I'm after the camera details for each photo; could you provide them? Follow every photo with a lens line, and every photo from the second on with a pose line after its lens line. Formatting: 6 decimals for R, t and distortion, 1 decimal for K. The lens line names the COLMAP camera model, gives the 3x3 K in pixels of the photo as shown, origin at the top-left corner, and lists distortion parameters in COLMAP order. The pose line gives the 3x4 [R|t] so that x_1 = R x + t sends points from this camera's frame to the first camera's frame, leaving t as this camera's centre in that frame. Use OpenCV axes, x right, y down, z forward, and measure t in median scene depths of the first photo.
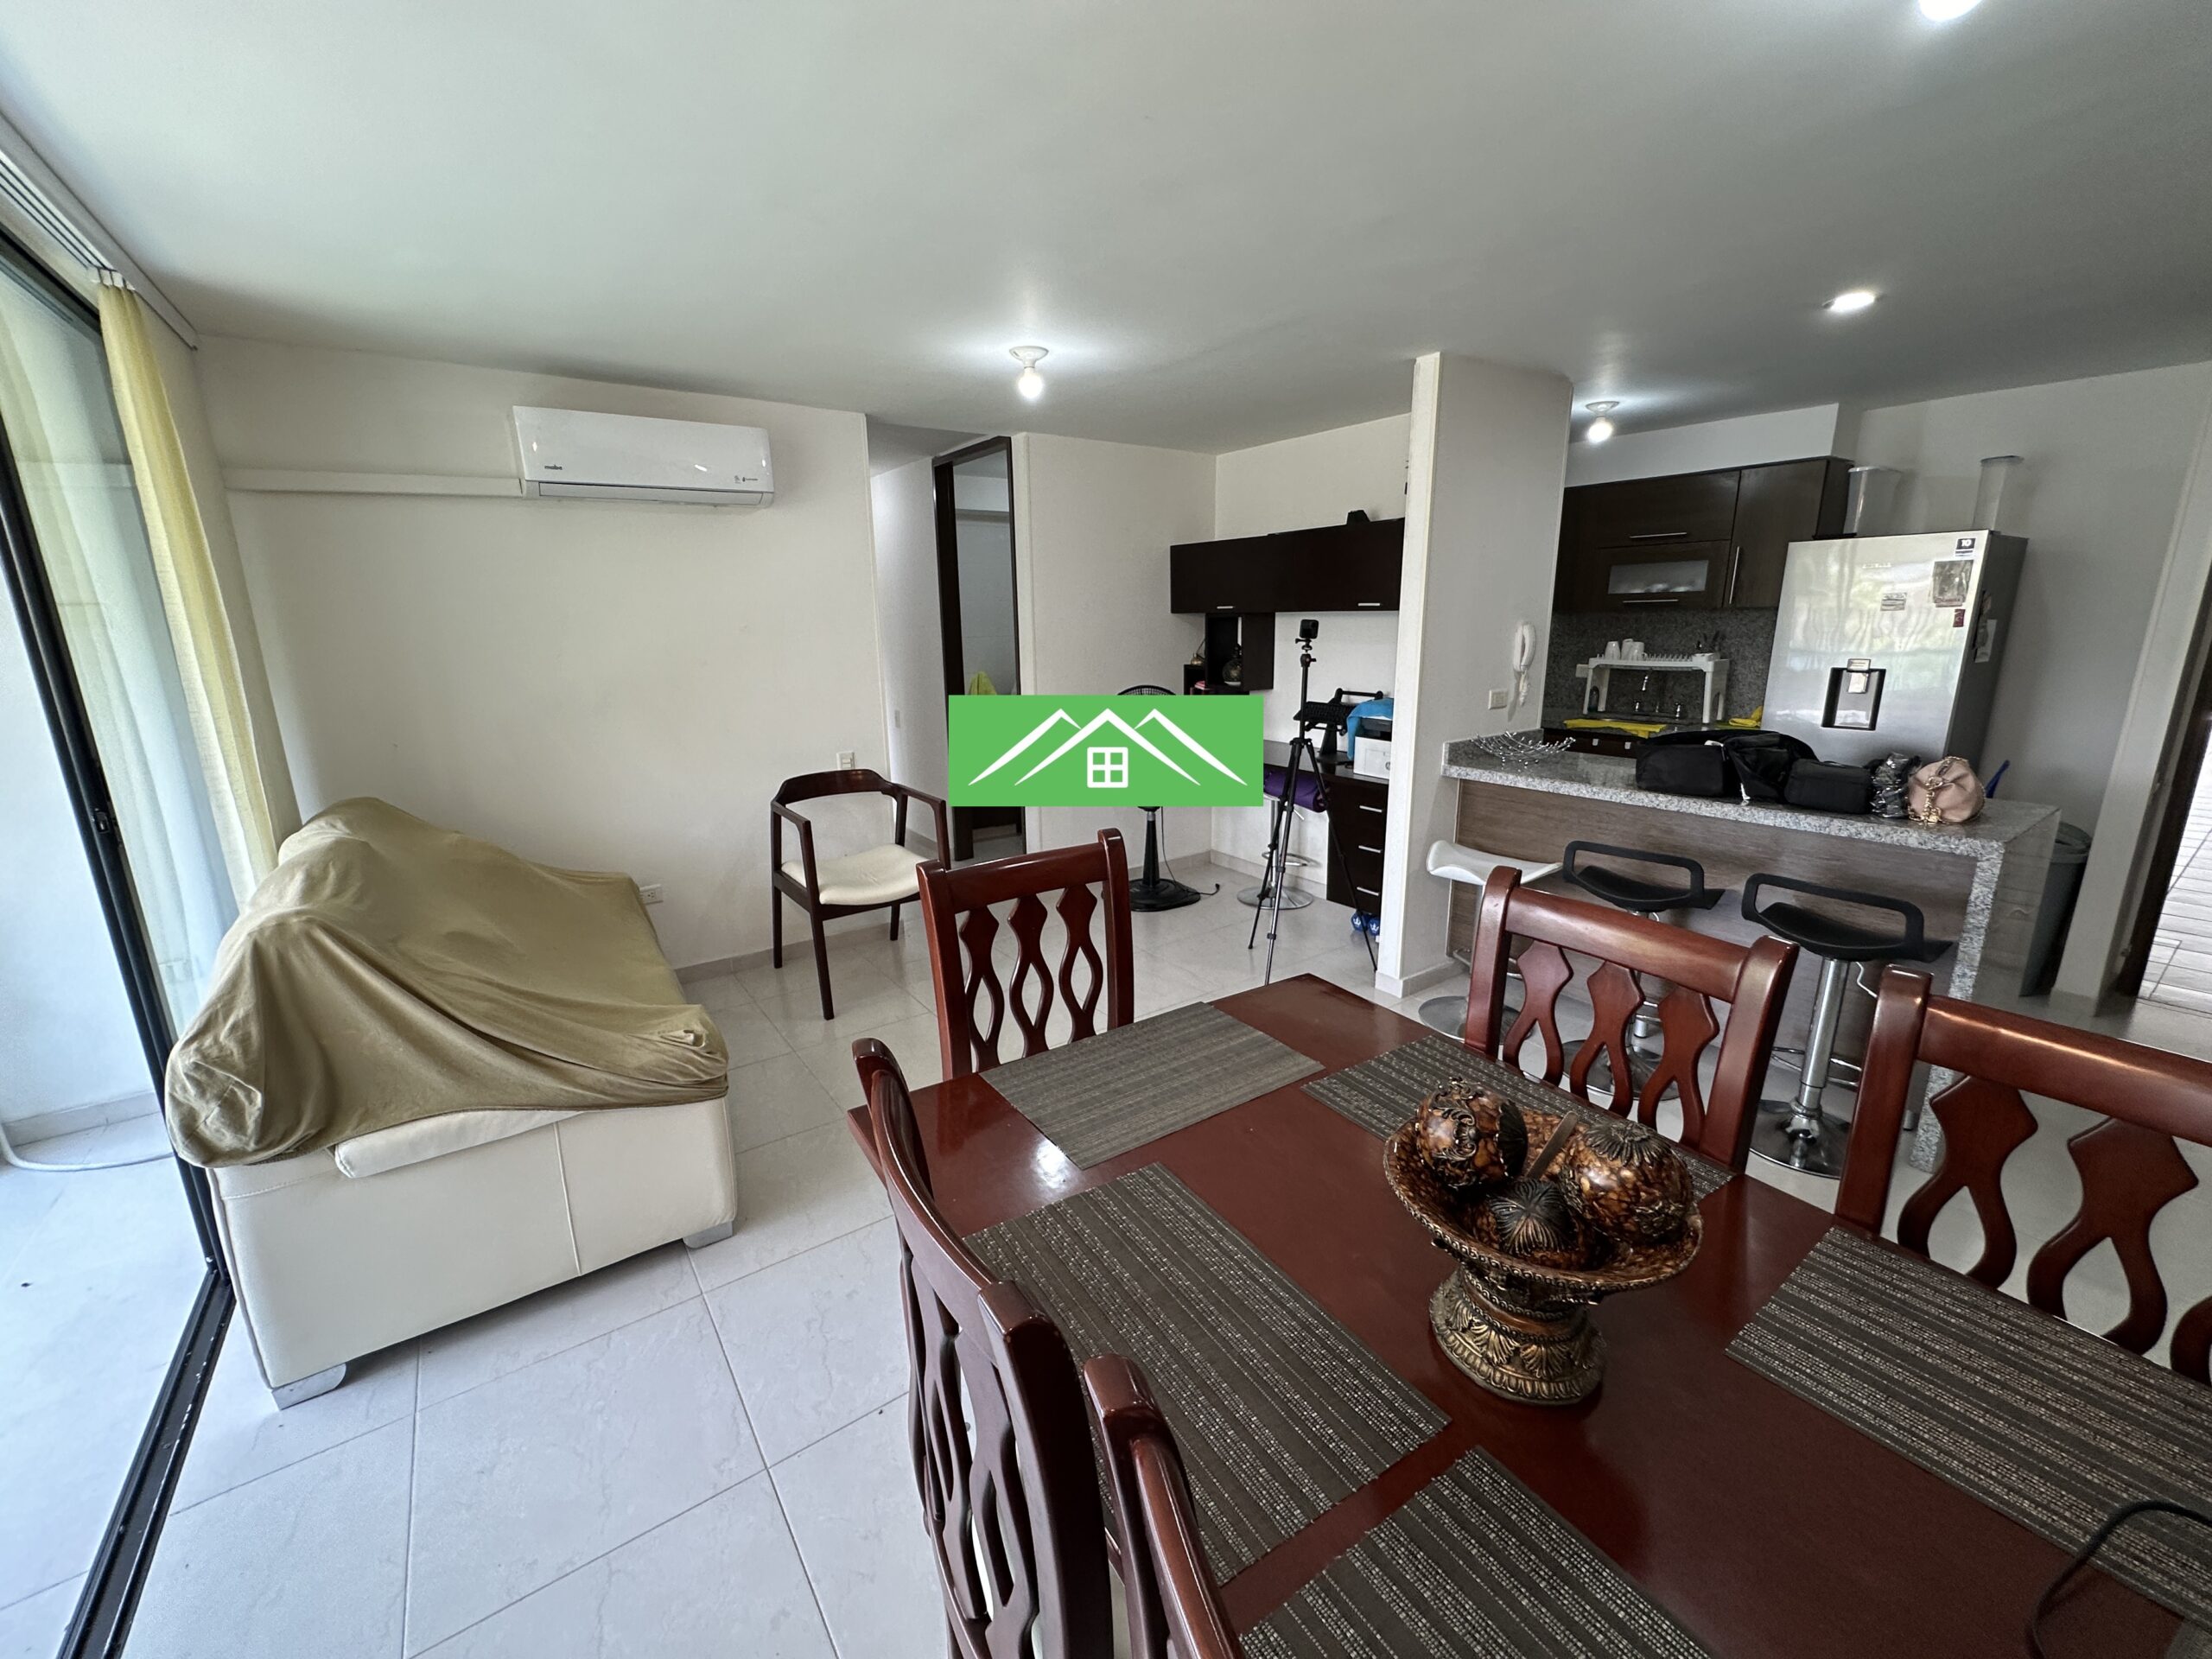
lens RADIAL K [[882.9, 0, 1112.0], [0, 882.9, 824.6], [0, 0, 1]] dist [0.000162, 0.000184]
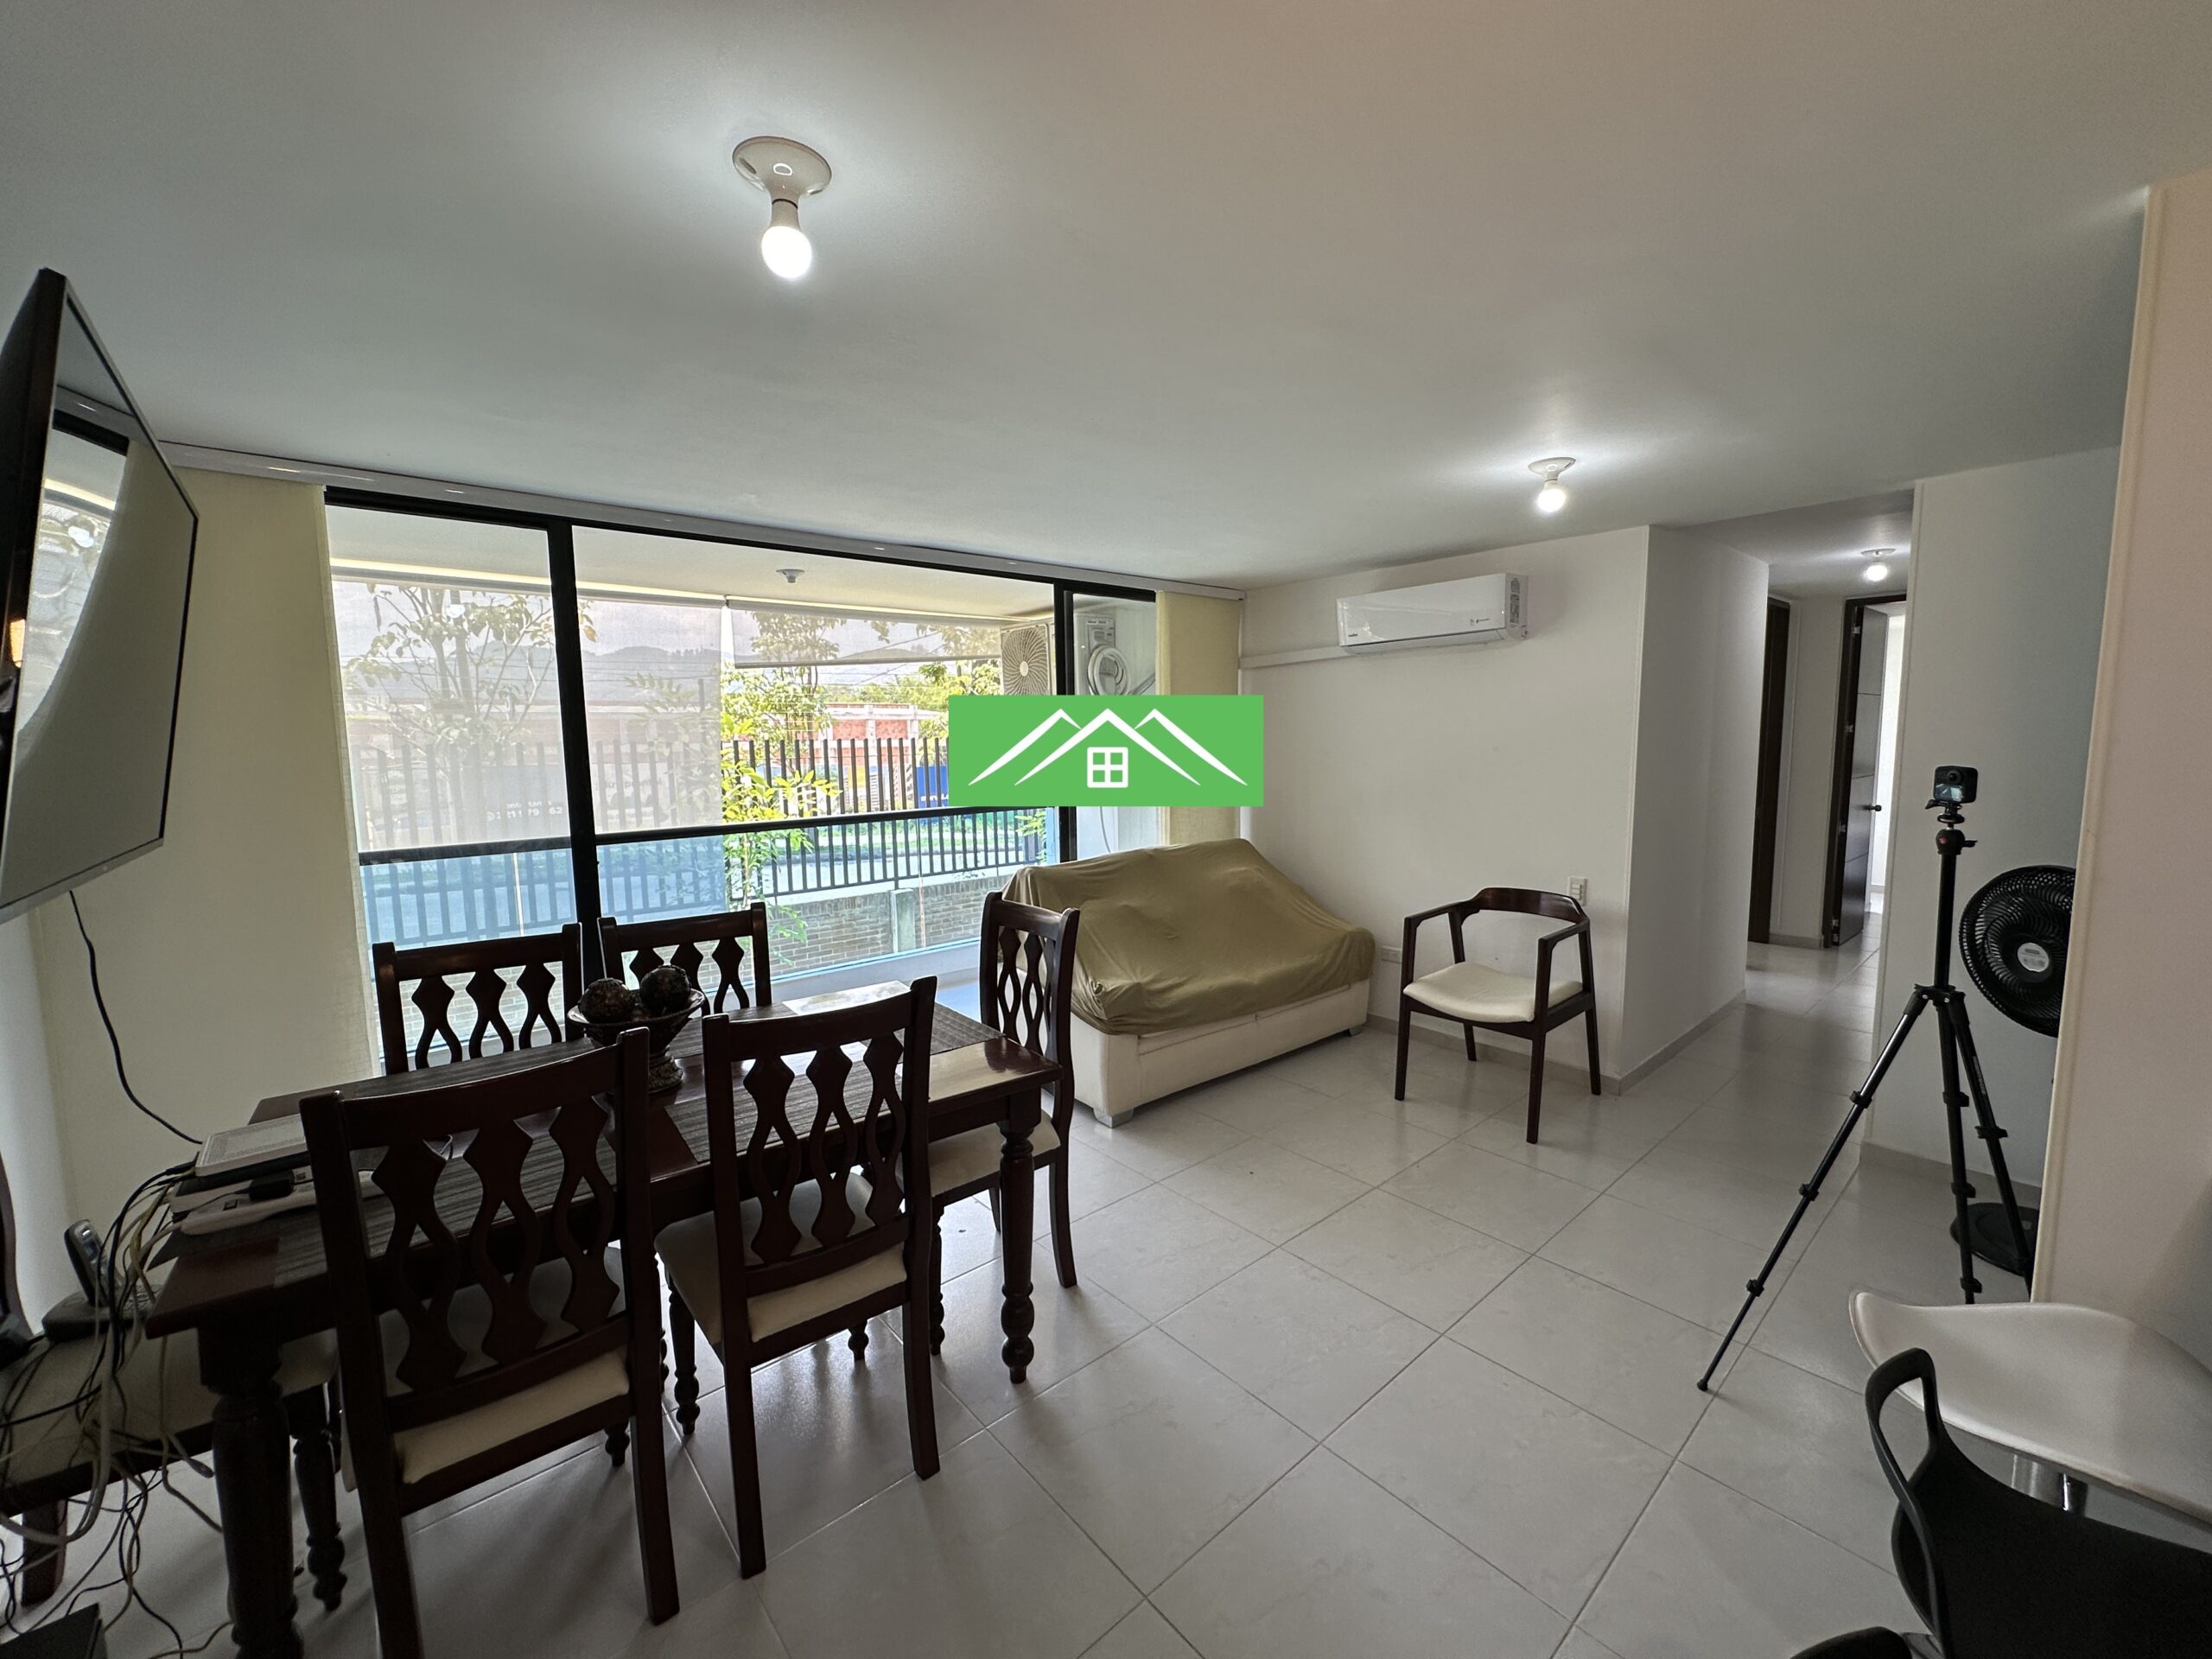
lens RADIAL K [[882.9, 0, 1107.1], [0, 882.9, 823.0], [0, 0, 1]] dist [0.000162, 0.000184]
pose [[0.098007, 0.116152, -0.988384, 0.739502], [-0.218795, 0.971381, 0.092458, -0.145776], [0.970836, 0.207192, 0.120616, 0.477555]]
